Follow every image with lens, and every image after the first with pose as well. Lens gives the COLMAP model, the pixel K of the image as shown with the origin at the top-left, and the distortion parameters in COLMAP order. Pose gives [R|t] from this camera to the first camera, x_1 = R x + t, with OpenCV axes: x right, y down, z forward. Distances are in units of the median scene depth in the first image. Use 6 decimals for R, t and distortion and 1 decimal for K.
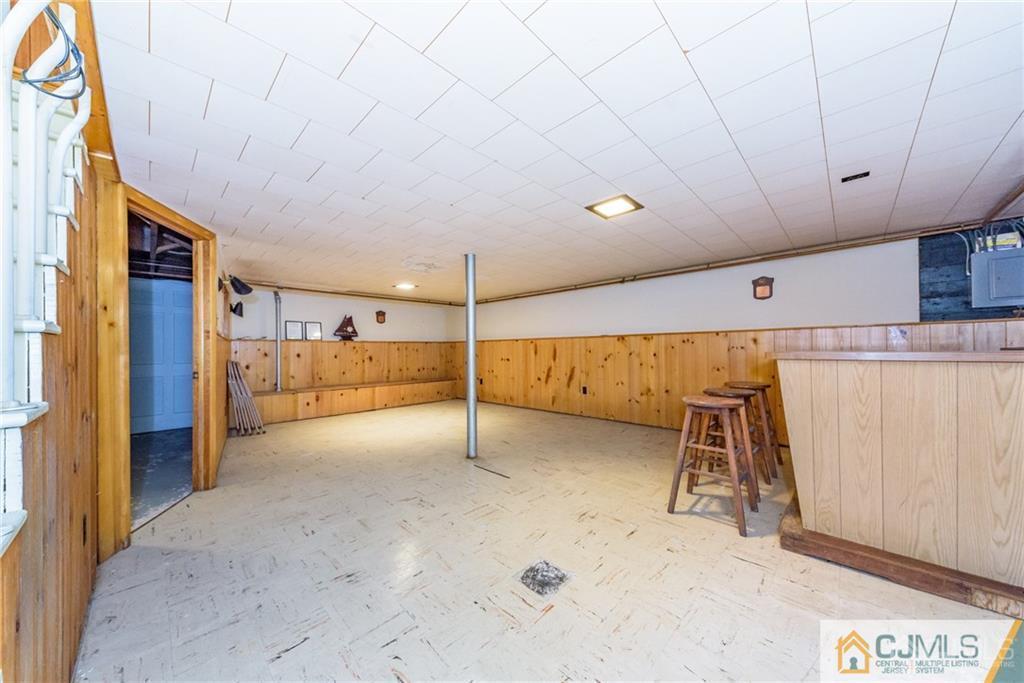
lens RADIAL K [[349.4, 0, 513.7], [0, 349.4, 346.5], [0, 0, 1]] dist [0.011740, -0.001106]
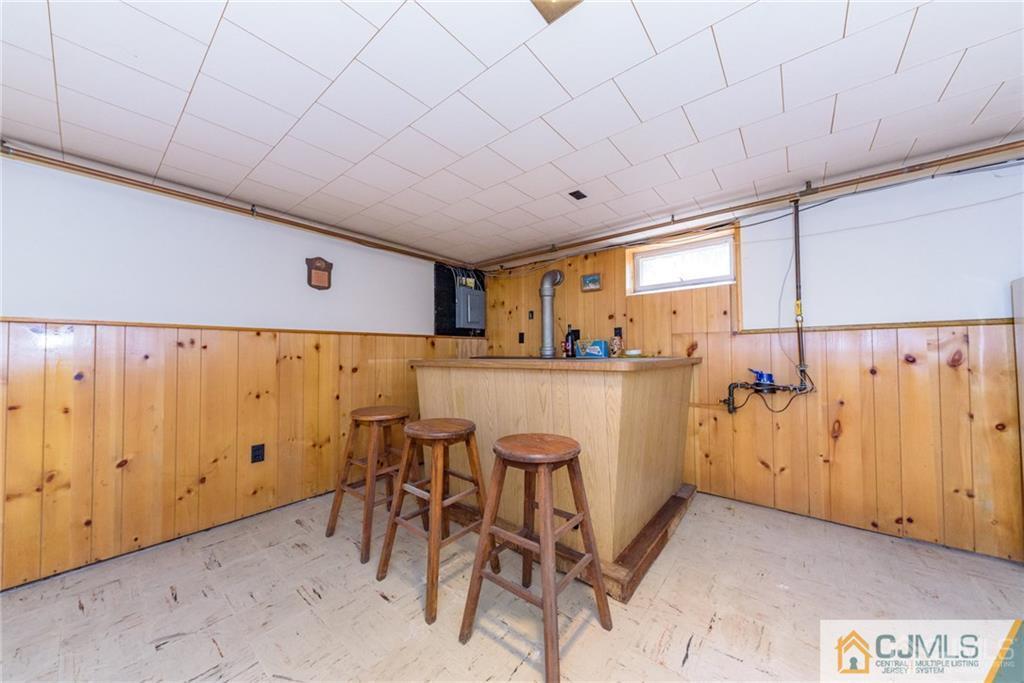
lens RADIAL K [[349.4, 0, 512.7], [0, 349.4, 345.2], [0, 0, 1]] dist [0.011740, -0.001106]
pose [[-0.085279, 0.034418, 0.995763, -0.023297], [-0.000568, 0.999401, -0.034592, 0.002755], [-0.996357, -0.003515, -0.085208, 0.680811]]
